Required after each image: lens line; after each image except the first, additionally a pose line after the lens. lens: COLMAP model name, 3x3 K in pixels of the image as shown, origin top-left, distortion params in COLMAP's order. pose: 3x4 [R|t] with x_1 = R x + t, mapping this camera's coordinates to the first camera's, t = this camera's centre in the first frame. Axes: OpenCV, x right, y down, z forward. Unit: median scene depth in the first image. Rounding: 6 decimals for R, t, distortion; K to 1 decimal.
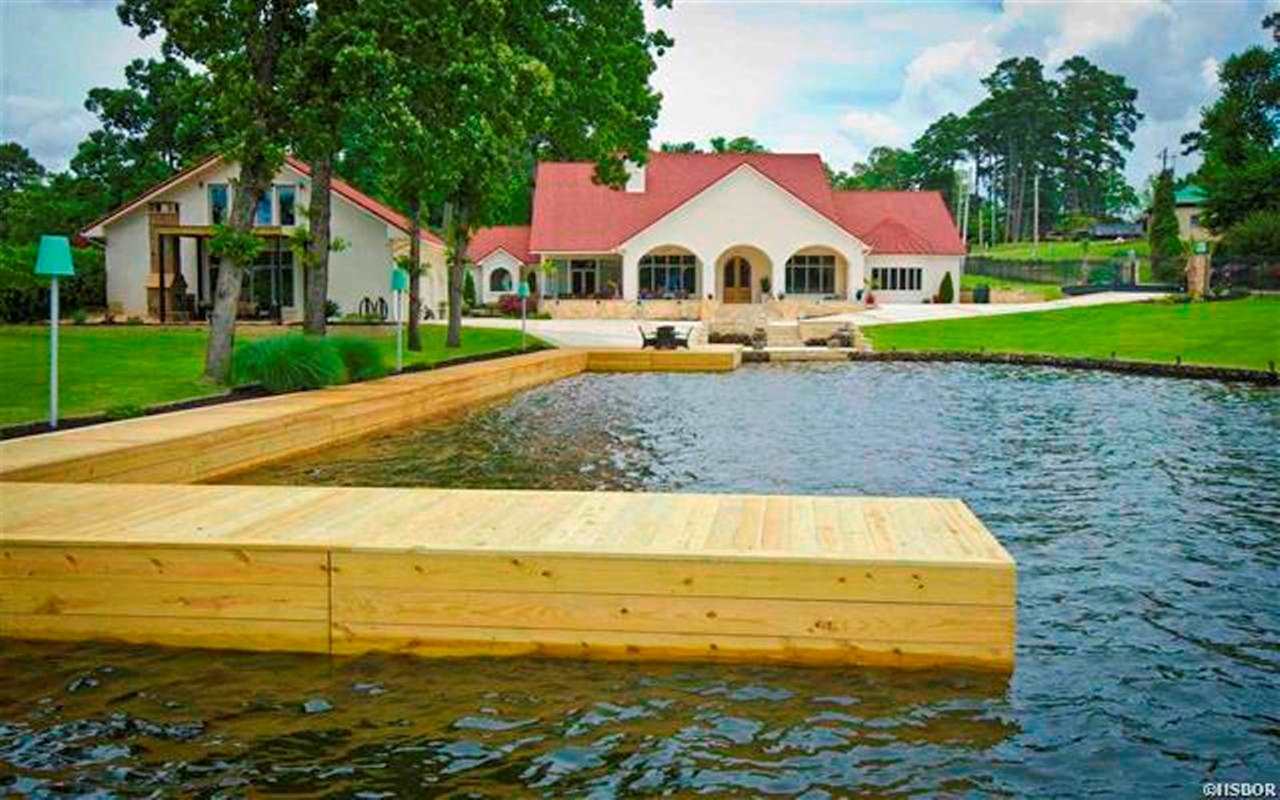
lens RADIAL K [[1385.9, 0, 640.0], [0, 1385.9, 400.0], [0, 0, 1]] dist [0.017039, 0.004574]
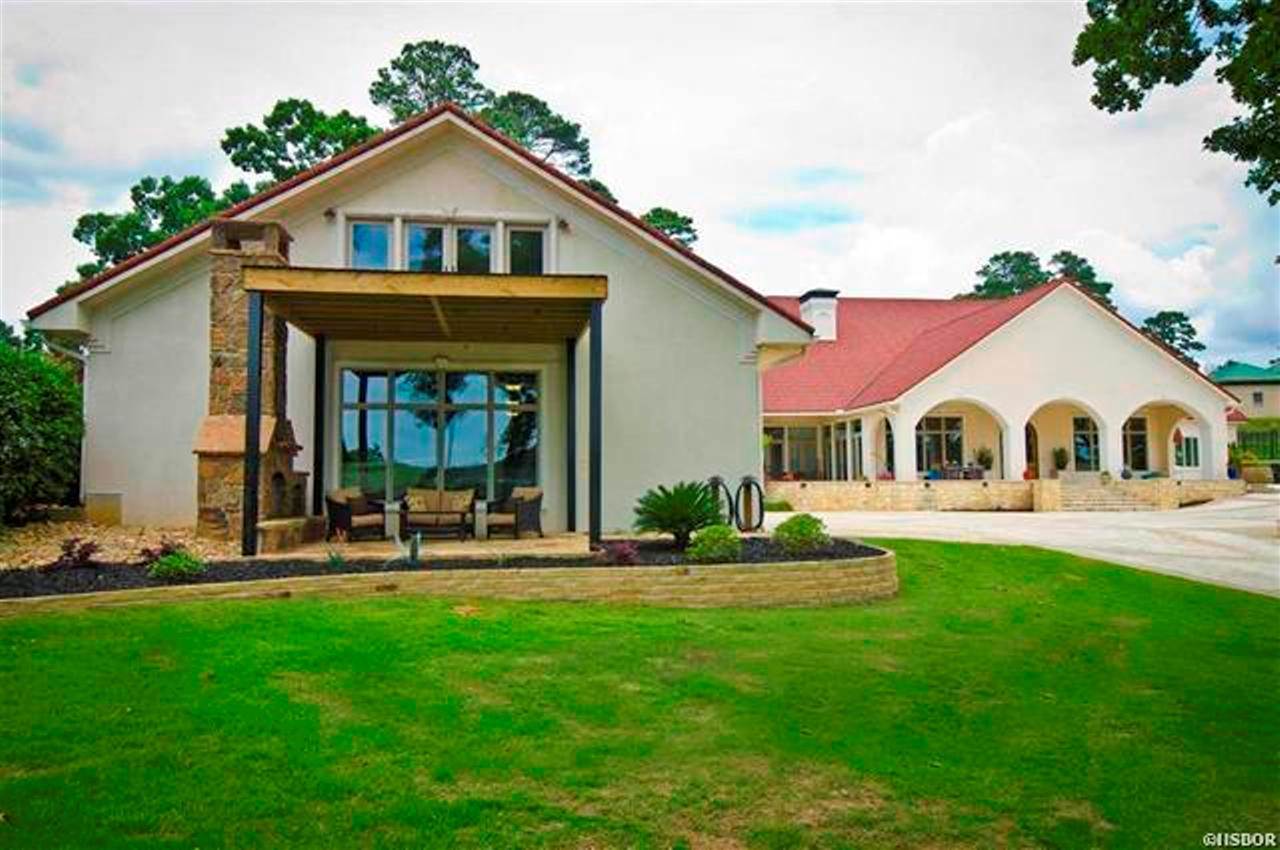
lens RADIAL K [[1032.6, 0, 640.0], [0, 1032.6, 425.0], [0, 0, 1]] dist [0.005080, 0.004743]
pose [[0.992974, 0.000091, 0.118333, -0.174436], [0.014828, 0.992022, -0.125190, -0.033908], [-0.117400, 0.126065, 0.985051, 0.461707]]
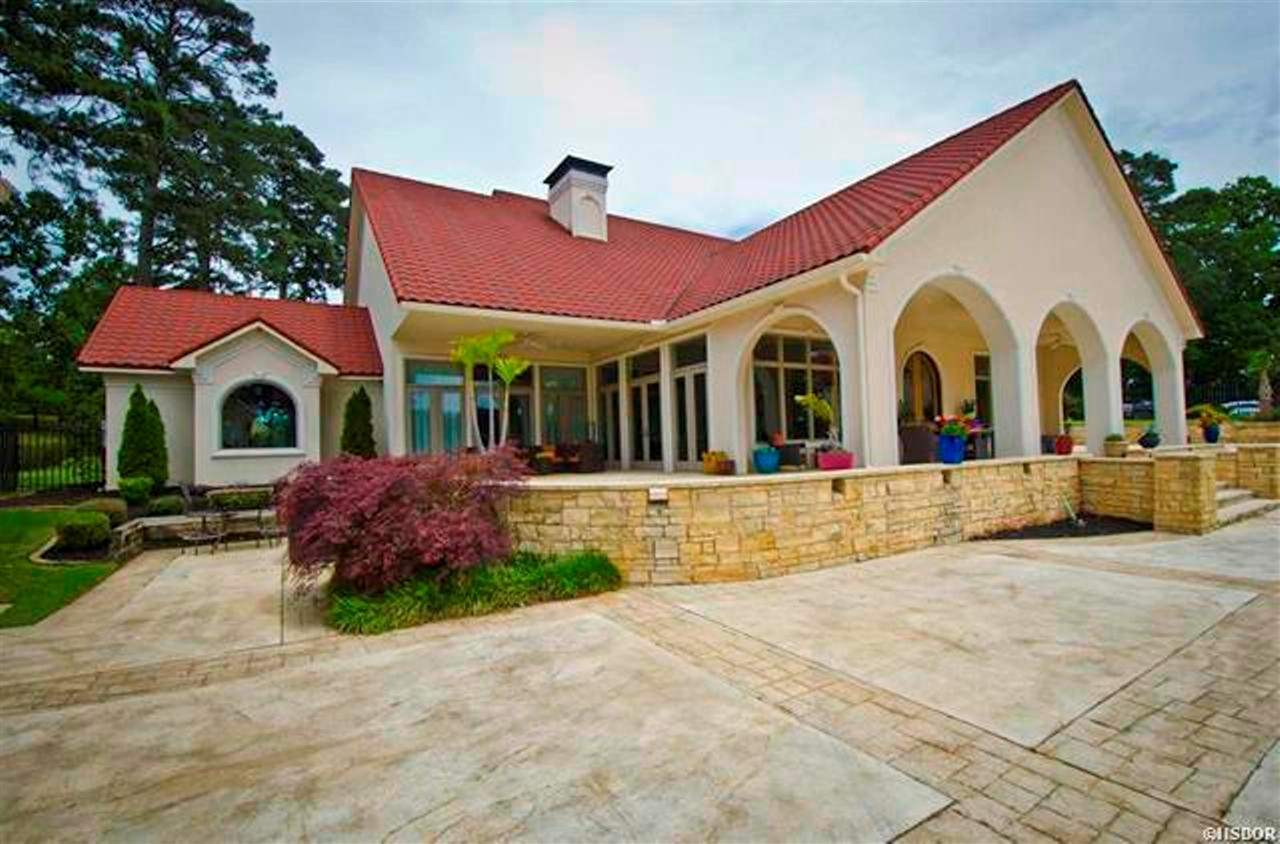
lens RADIAL K [[559.6, 0, 677.1], [0, 559.6, 425.4], [0, 0, 1]] dist [0.001522, 0.000069]
pose [[0.844821, -0.015007, 0.534839, -0.087948], [0.066454, 0.994810, -0.077057, -0.066144], [-0.530907, 0.100641, 0.841433, 0.829979]]
